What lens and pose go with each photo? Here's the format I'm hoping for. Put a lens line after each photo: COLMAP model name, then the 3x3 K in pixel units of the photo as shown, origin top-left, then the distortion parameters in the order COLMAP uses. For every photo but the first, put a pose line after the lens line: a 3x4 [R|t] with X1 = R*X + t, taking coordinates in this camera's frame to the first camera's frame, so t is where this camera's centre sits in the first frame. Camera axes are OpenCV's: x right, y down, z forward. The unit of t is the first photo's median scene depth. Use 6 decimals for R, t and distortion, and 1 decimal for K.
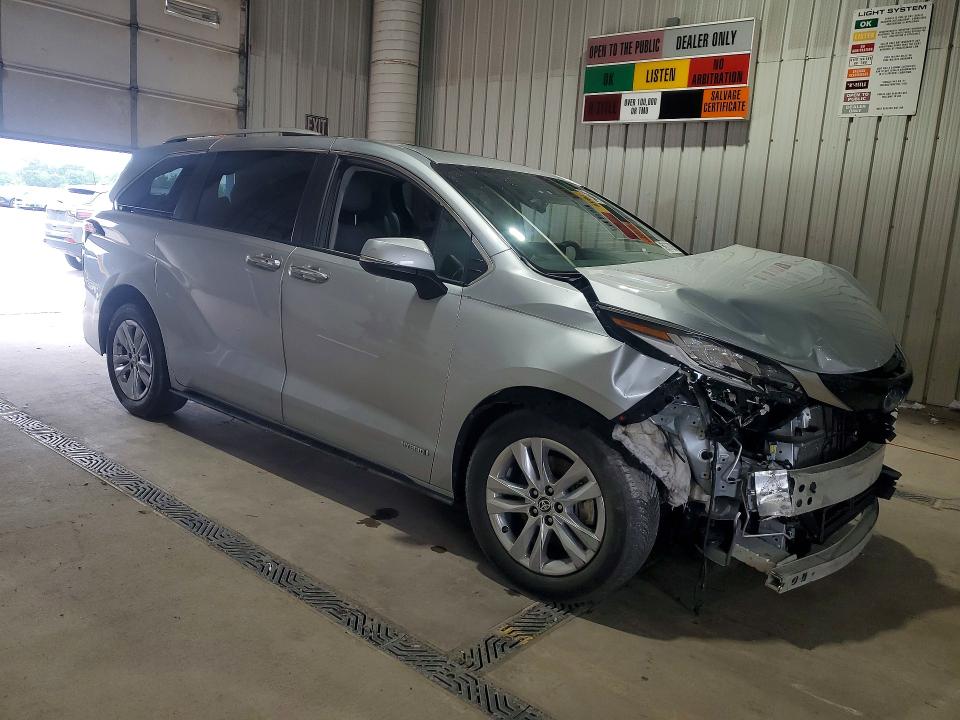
lens RADIAL K [[747.6, 0, 451.1], [0, 747.6, 350.4], [0, 0, 1]] dist [0.014451, 0.016023]
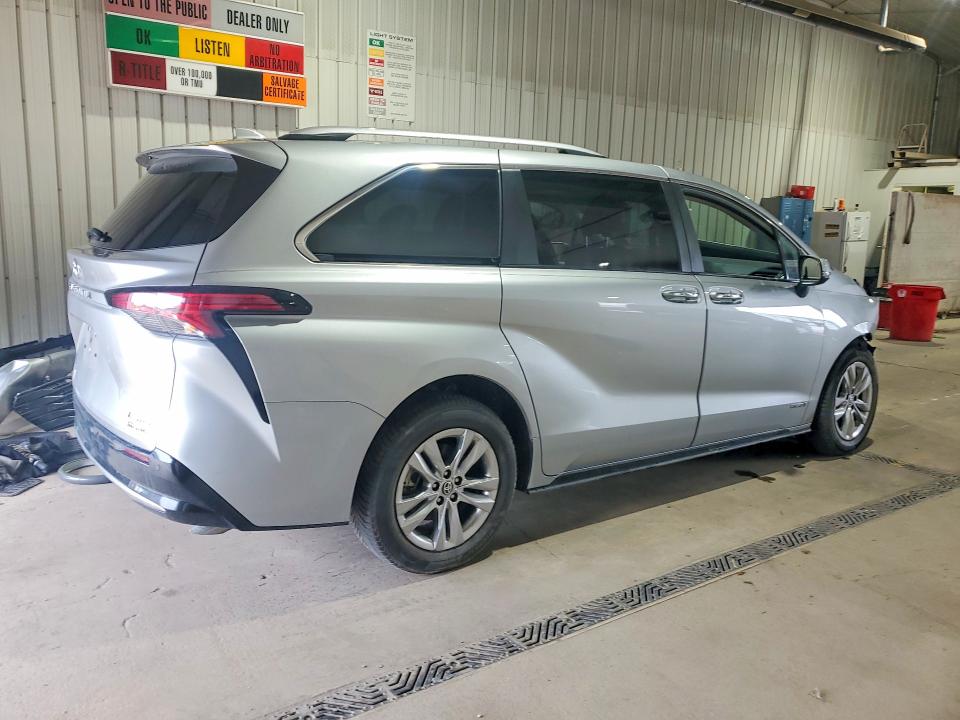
lens RADIAL K [[747.6, 0, 482.2], [0, 747.6, 355.8], [0, 0, 1]] dist [0.014451, 0.016023]
pose [[0.247667, -0.240695, 0.938470, -0.630575], [0.162517, 0.965245, 0.204673, -0.144355], [-0.955117, 0.101827, 0.278177, 0.493366]]
